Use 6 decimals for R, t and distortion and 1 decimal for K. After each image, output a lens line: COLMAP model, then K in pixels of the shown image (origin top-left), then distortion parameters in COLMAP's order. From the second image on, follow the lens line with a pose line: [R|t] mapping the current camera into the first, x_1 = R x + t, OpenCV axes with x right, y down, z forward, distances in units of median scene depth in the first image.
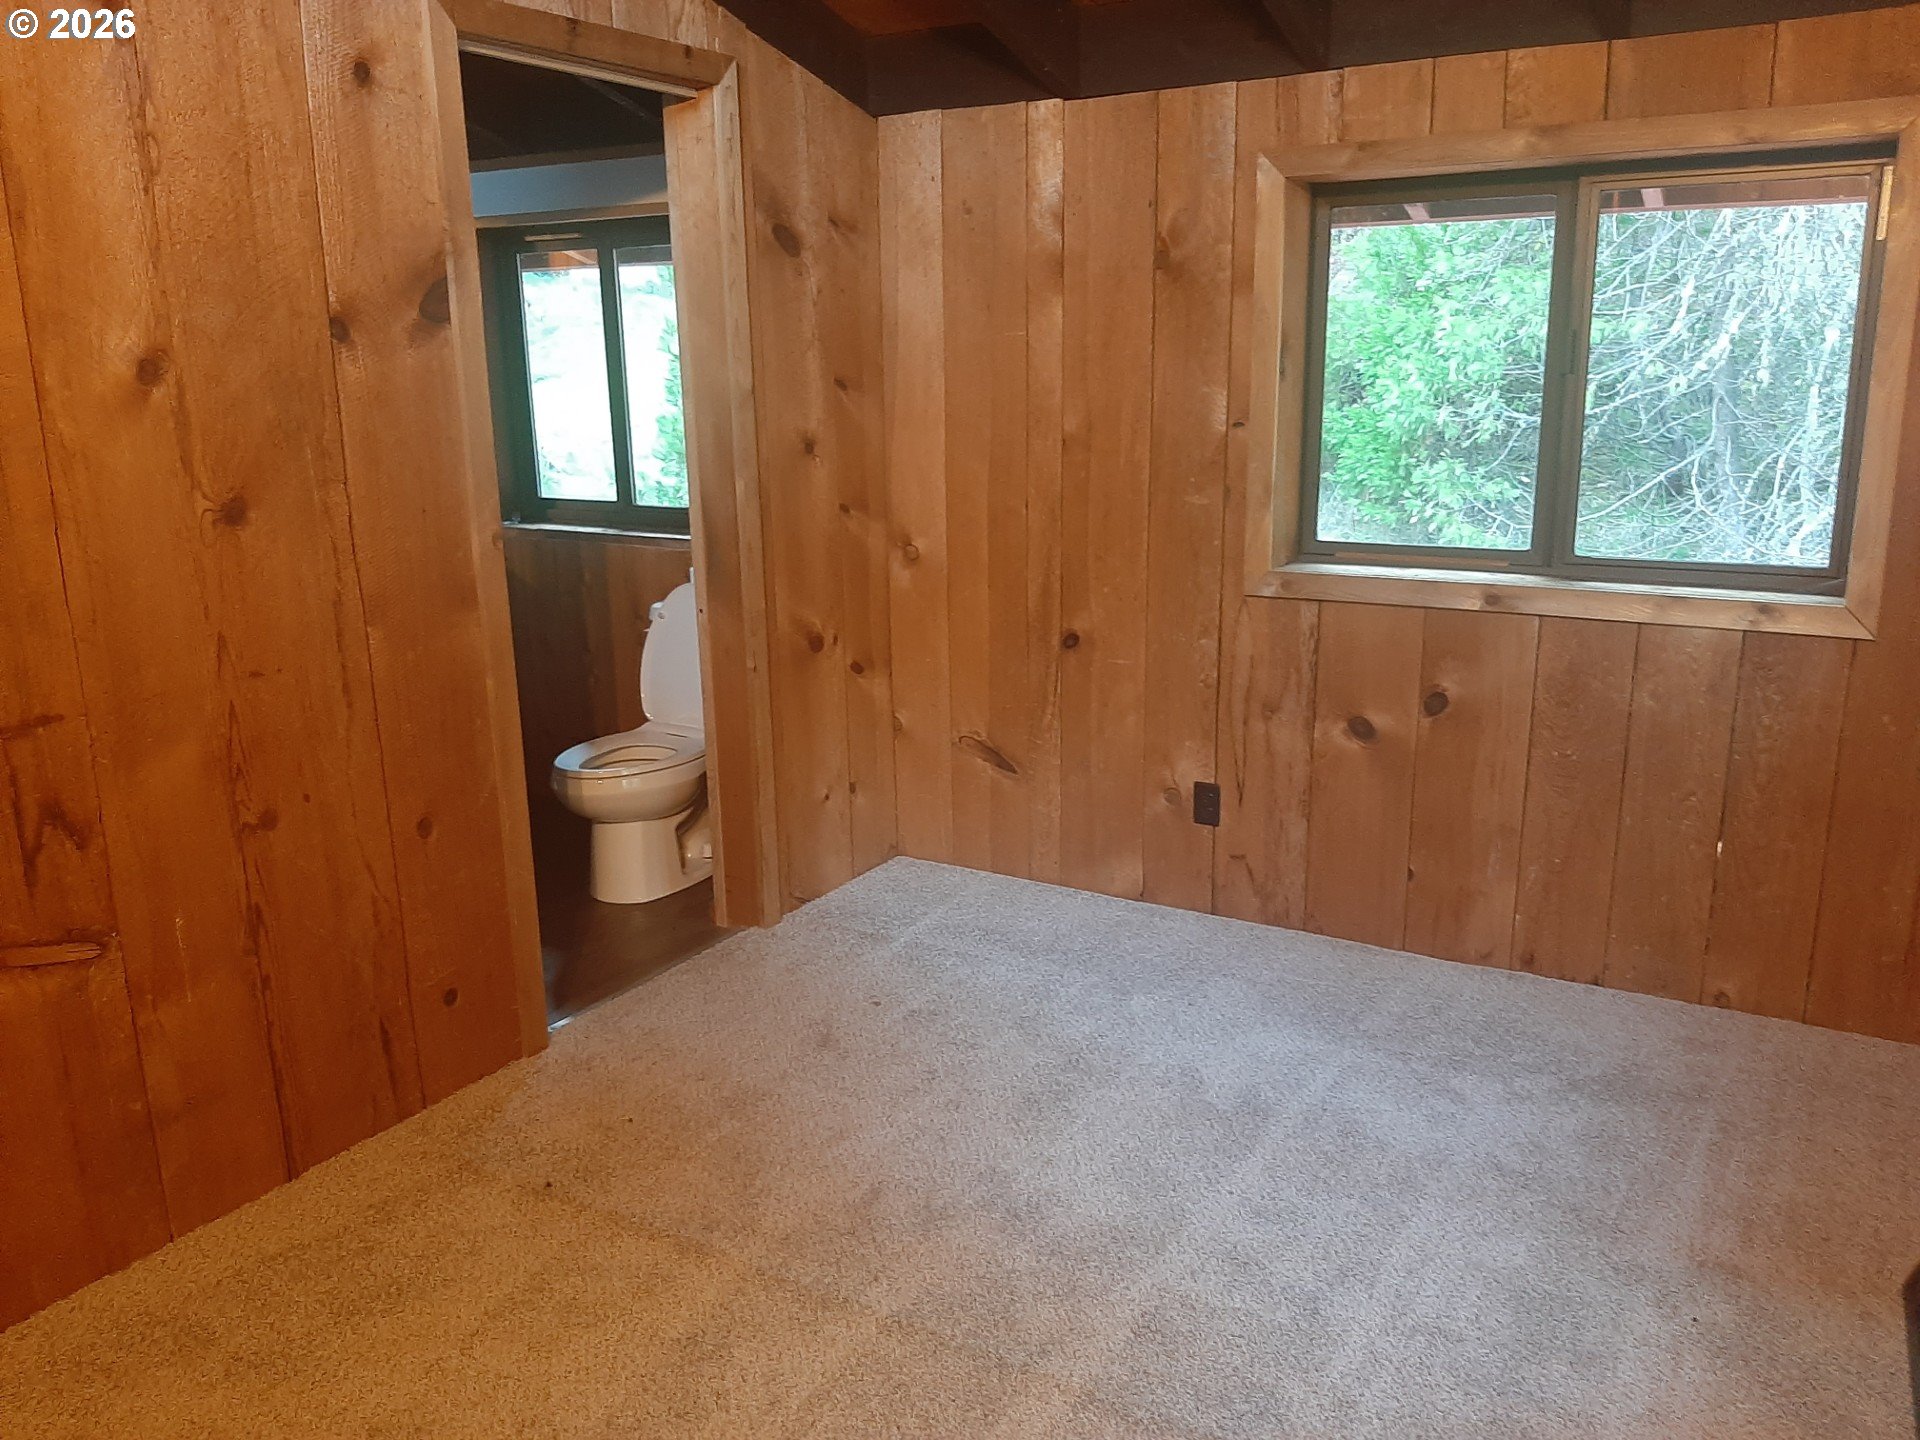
lens RADIAL K [[1554.1, 0, 952.7], [0, 1554.1, 772.4], [0, 0, 1]] dist [0.088526, -0.143021]
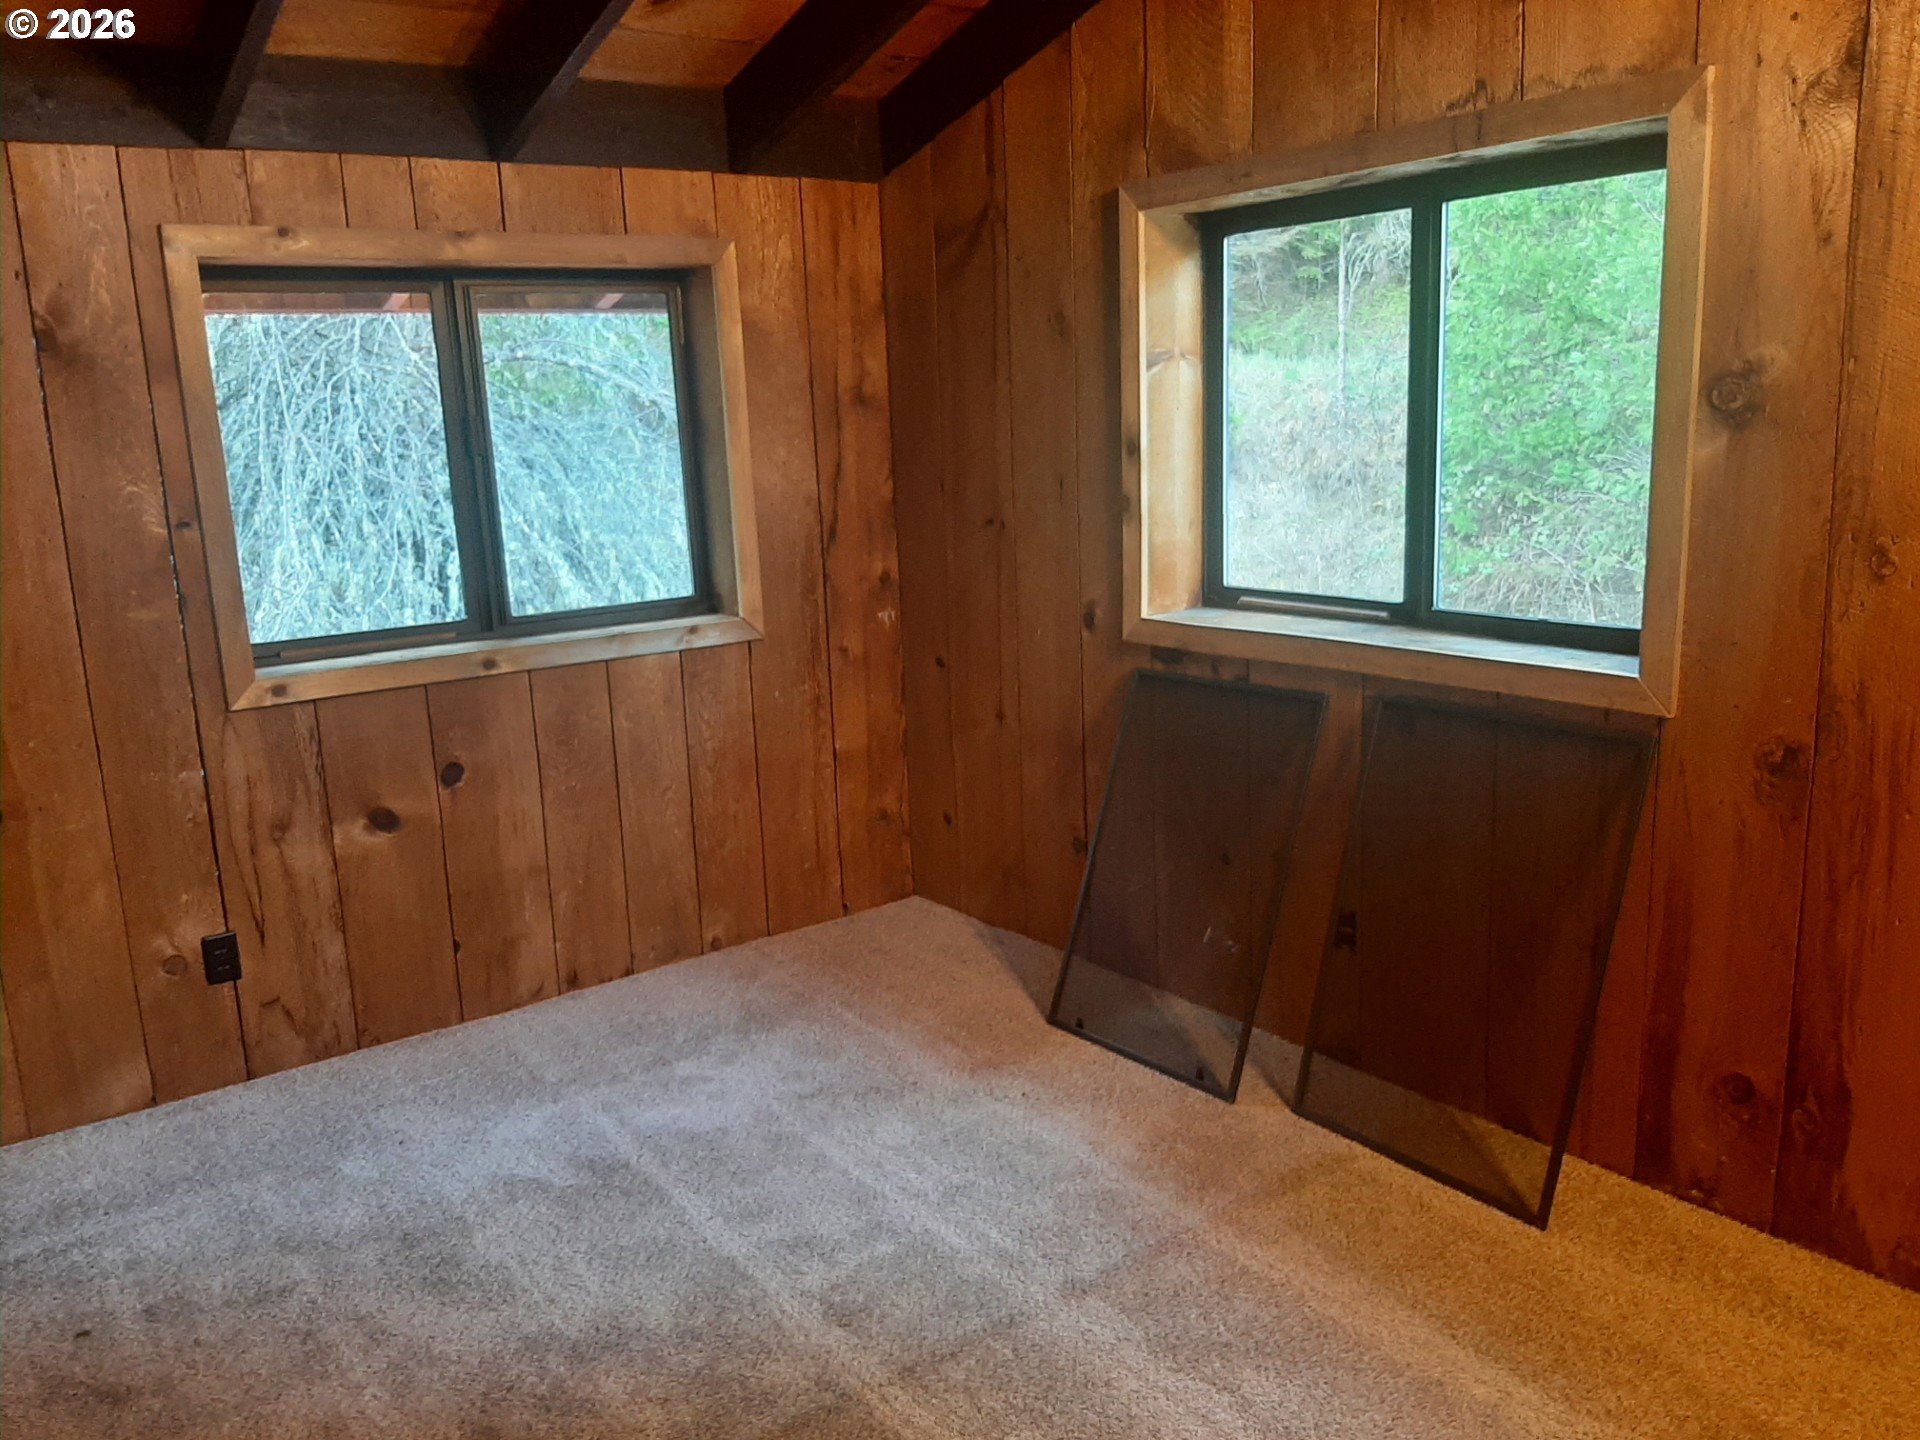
lens RADIAL K [[1554.1, 0, 952.7], [0, 1554.1, 772.4], [0, 0, 1]] dist [0.088526, -0.143021]
pose [[0.368861, -0.217252, 0.903739, -0.503545], [0.284827, 0.951944, 0.112588, -0.067196], [-0.884769, 0.215880, 0.413014, 0.284620]]
